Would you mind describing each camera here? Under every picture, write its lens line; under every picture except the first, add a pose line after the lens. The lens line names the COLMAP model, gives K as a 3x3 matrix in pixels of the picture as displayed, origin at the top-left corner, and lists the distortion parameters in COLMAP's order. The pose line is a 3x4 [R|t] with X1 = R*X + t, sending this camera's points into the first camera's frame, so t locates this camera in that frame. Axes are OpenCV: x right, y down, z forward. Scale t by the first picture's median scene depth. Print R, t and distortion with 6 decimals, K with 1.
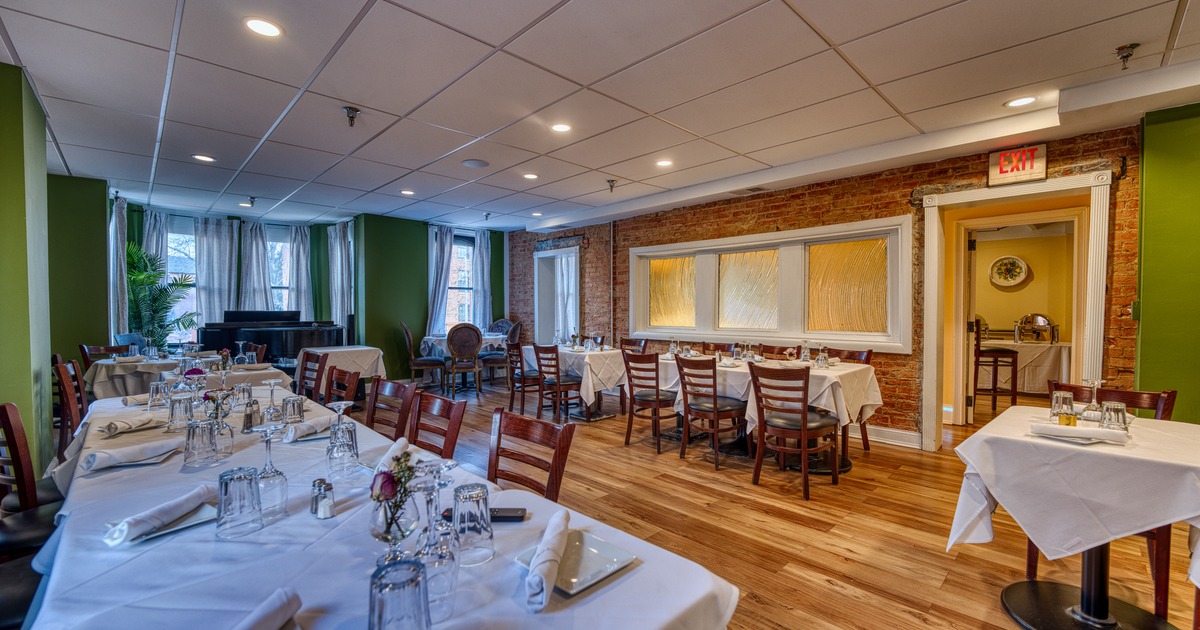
lens RADIAL K [[485.6, 0, 601.6], [0, 485.6, 320.2], [0, 0, 1]] dist [-0.008569, -0.001478]
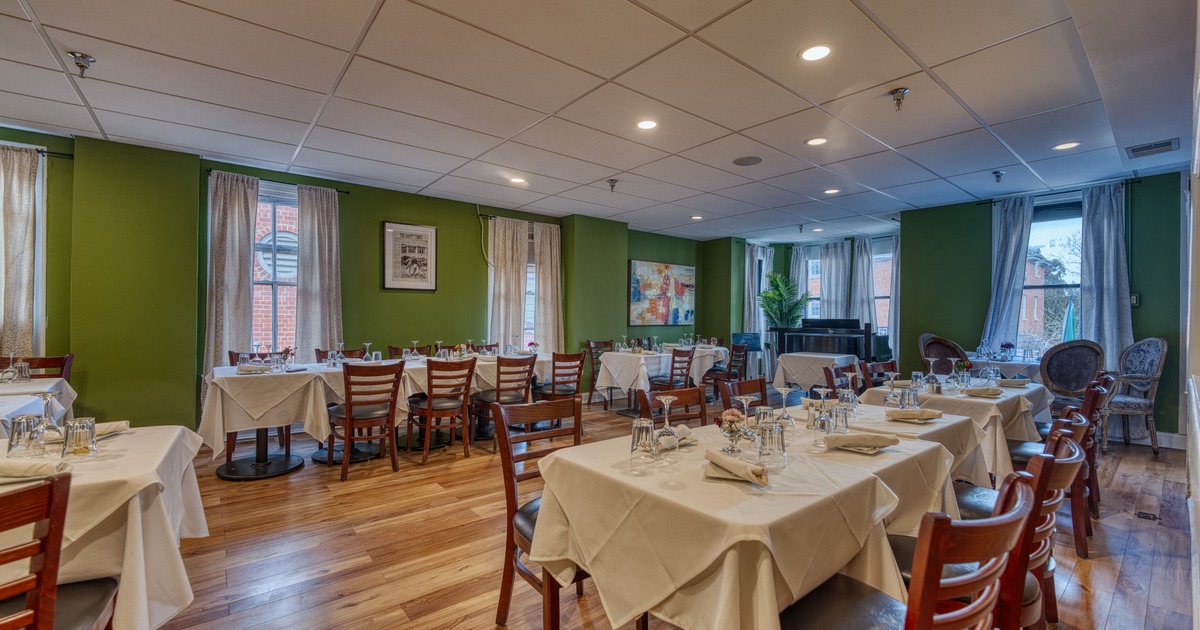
lens RADIAL K [[485.6, 0, 595.5], [0, 485.6, 316.4], [0, 0, 1]] dist [-0.008569, -0.001478]
pose [[-0.101036, -0.001150, -0.994882, 0.483185], [-0.031344, 0.999507, 0.002028, -0.010084], [0.994389, 0.031389, -0.101022, 0.555474]]
